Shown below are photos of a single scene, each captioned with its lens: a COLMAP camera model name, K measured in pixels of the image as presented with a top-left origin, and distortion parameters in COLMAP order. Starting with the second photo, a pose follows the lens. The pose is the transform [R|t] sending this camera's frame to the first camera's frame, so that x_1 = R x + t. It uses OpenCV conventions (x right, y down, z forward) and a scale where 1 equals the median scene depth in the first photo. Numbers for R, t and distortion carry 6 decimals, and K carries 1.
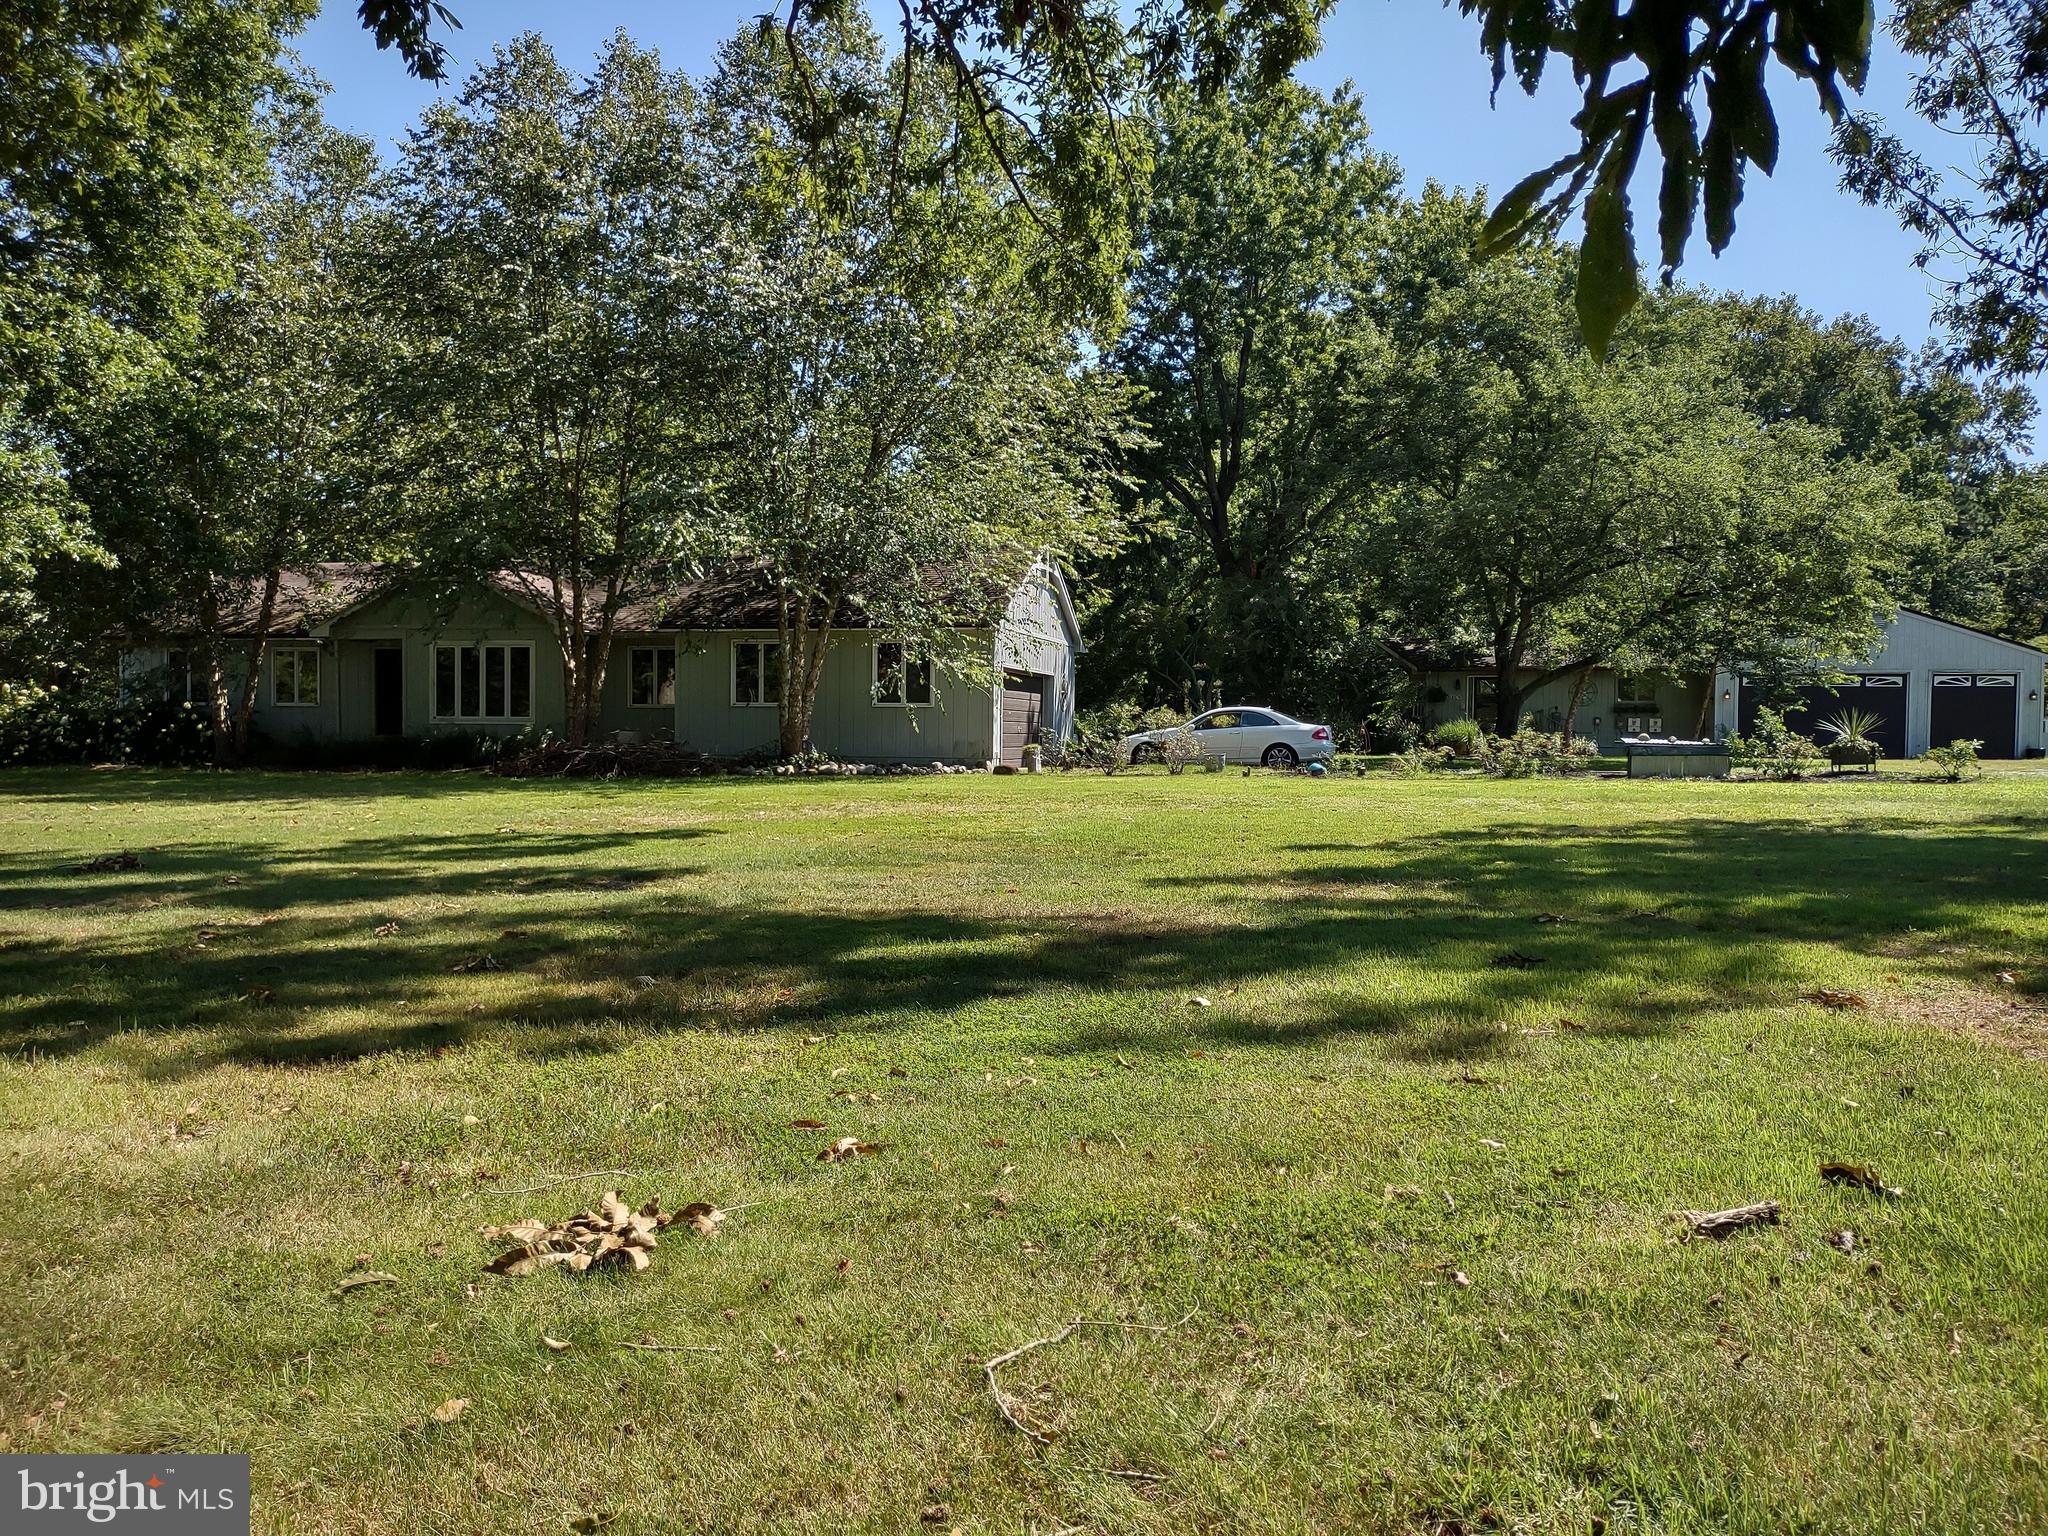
lens RADIAL K [[1580.2, 0, 1017.0], [0, 1580.2, 776.4], [0, 0, 1]] dist [0.055509, -0.053416]
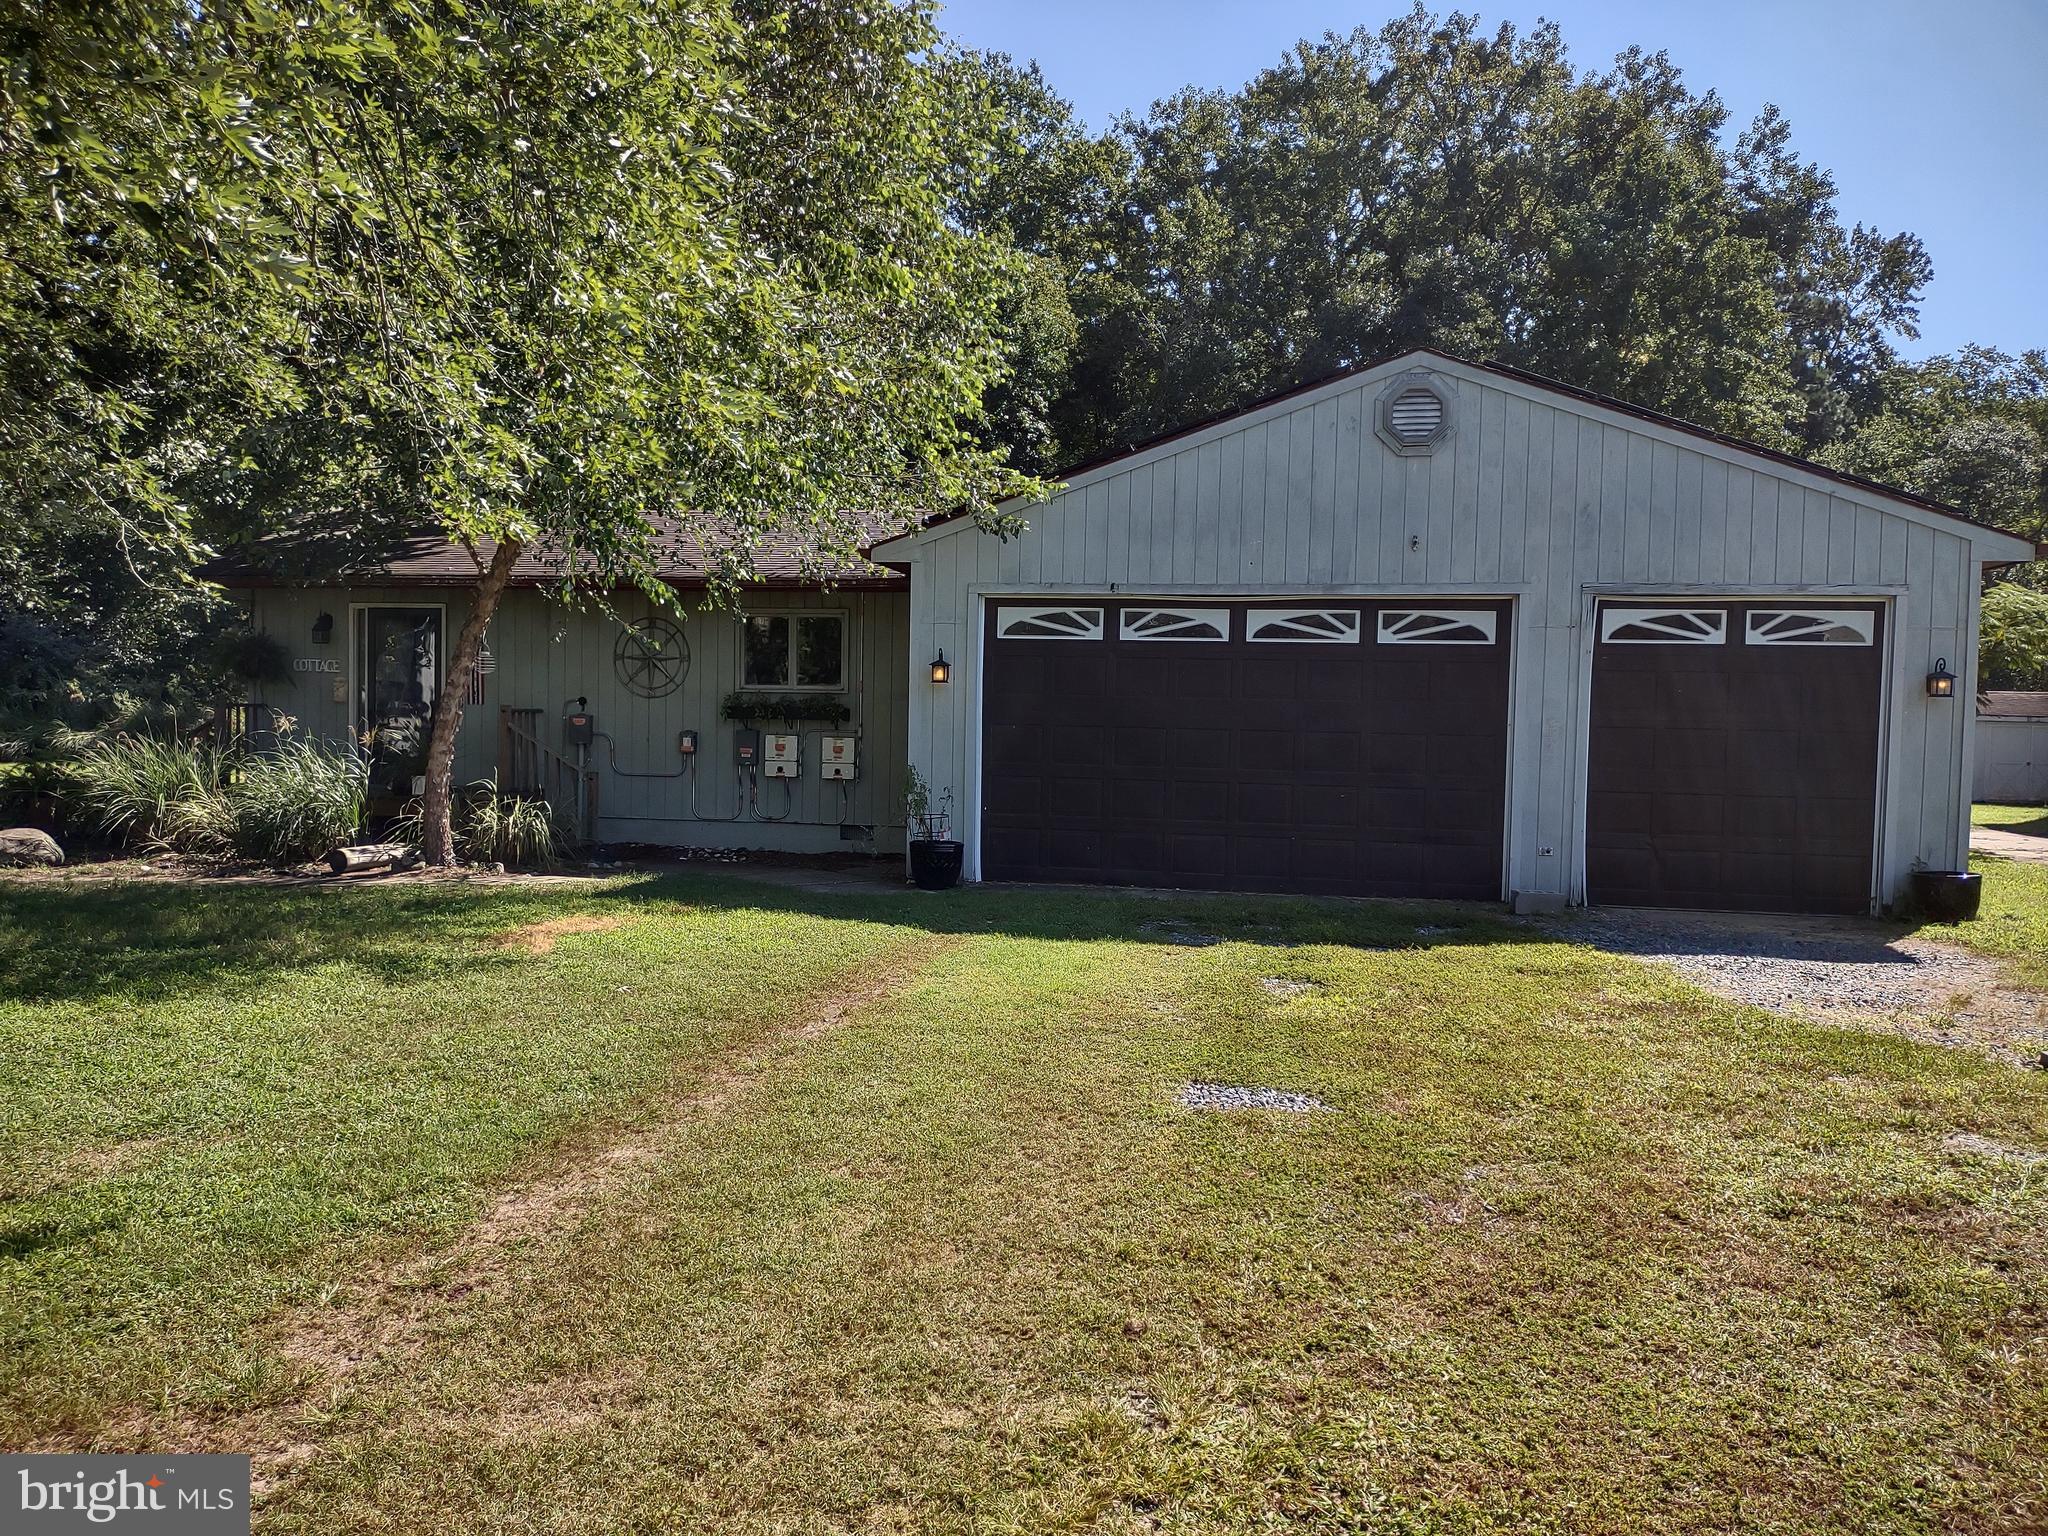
lens RADIAL K [[1580.2, 0, 1014.6], [0, 1580.2, 774.2], [0, 0, 1]] dist [0.055509, -0.053416]
pose [[0.998268, 0.010536, 0.057886, 0.248004], [-0.011463, 0.999811, 0.015706, -0.019942], [-0.057710, -0.016343, 0.998200, 0.395984]]
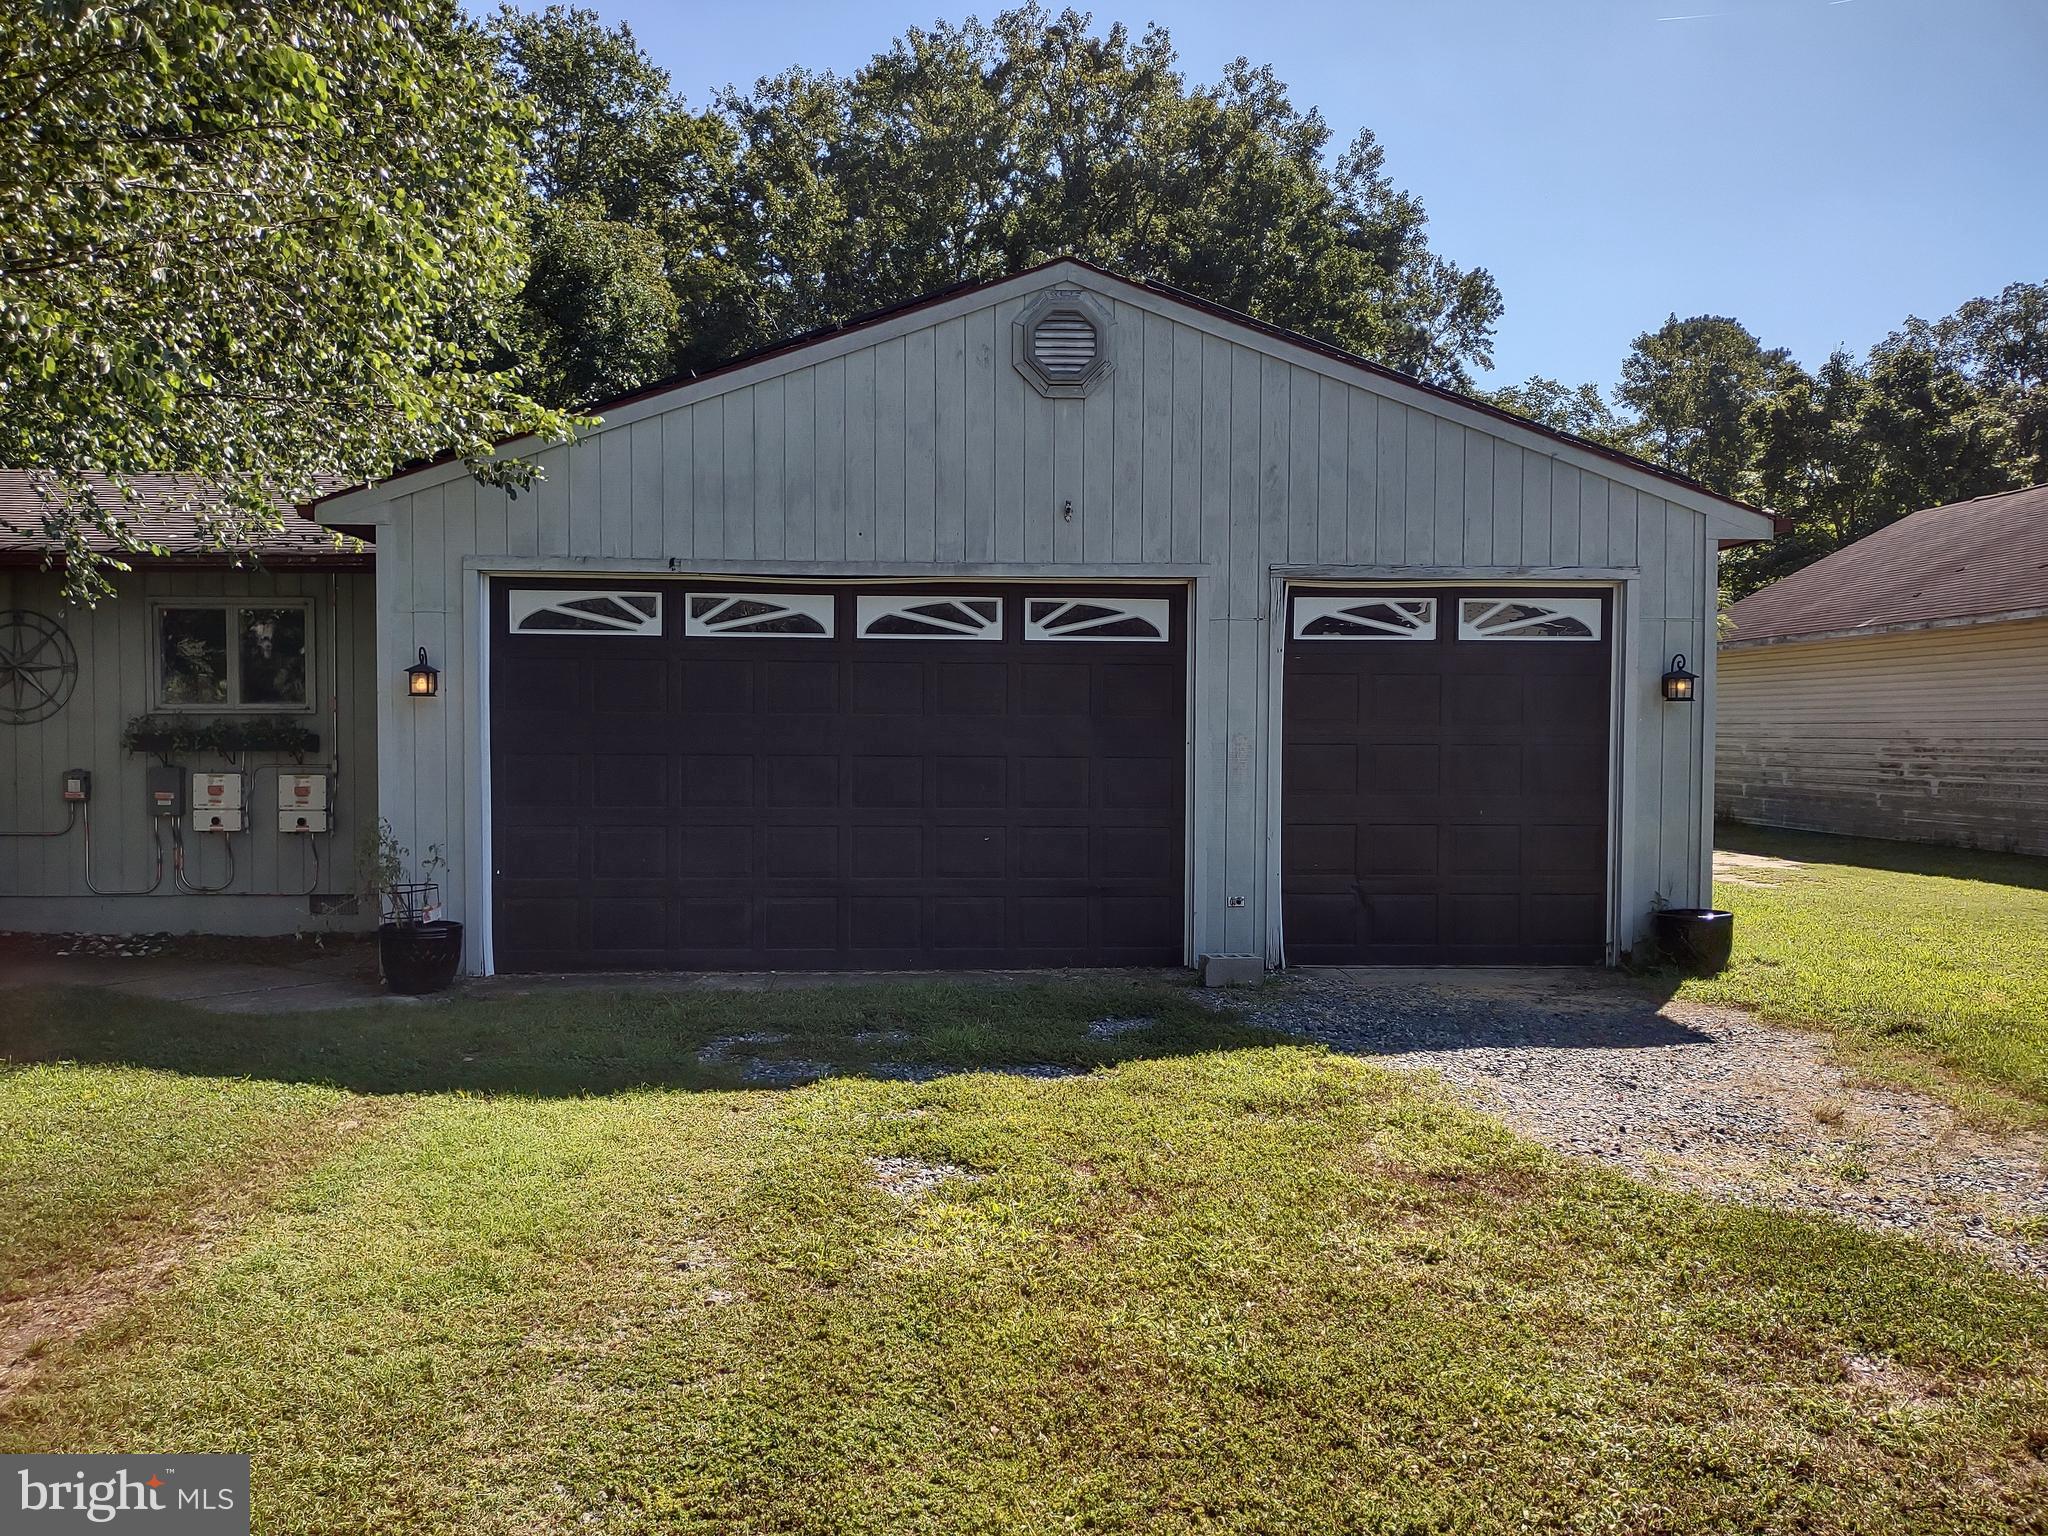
lens RADIAL K [[1580.2, 0, 1025.1], [0, 1580.2, 786.7], [0, 0, 1]] dist [0.055509, -0.053416]
pose [[0.957095, -0.013305, 0.289468, 0.257659], [0.010191, 0.999873, 0.012263, -0.021112], [-0.289594, -0.008787, 0.957109, 0.434846]]
